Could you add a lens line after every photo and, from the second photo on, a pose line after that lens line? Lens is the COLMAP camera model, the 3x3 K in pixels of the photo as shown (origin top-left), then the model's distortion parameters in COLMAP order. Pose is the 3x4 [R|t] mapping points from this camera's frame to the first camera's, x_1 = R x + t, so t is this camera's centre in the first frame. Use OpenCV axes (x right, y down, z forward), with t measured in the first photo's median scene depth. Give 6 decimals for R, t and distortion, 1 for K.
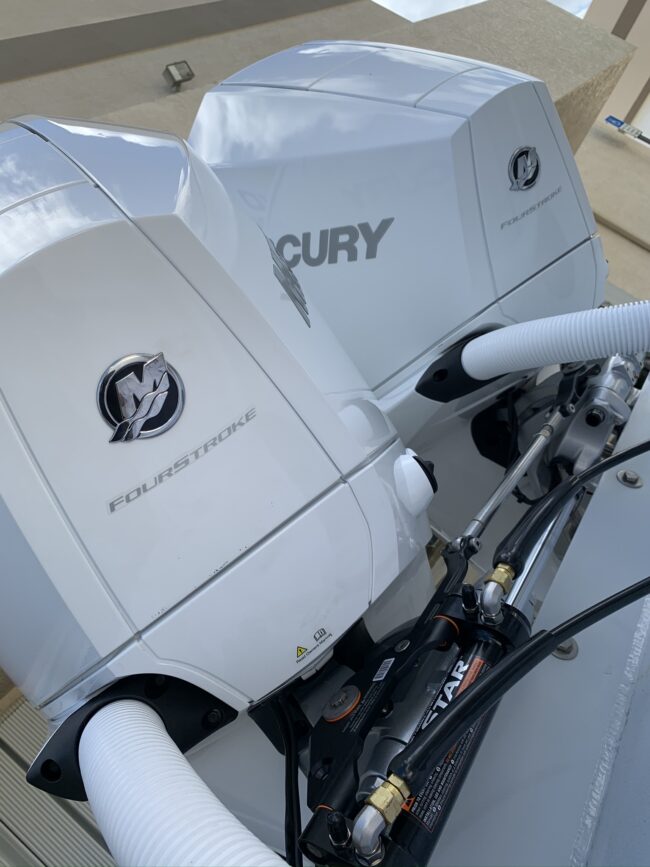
lens RADIAL K [[677.2, 0, 325.0], [0, 677.2, 433.5], [0, 0, 1]] dist [0.069647, -0.086366]
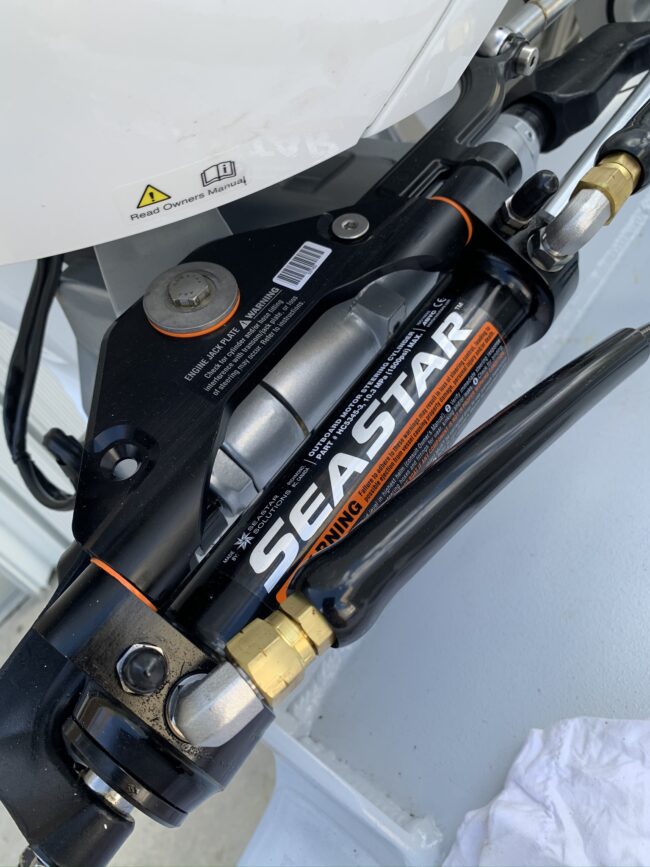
lens RADIAL K [[677.2, 0, 325.0], [0, 677.2, 433.5], [0, 0, 1]] dist [0.069647, -0.086366]
pose [[0.865772, 0.213061, 0.452817, -0.087182], [-0.476937, 0.625320, 0.617661, 0.132451], [-0.151556, -0.750719, 0.643002, 0.644905]]
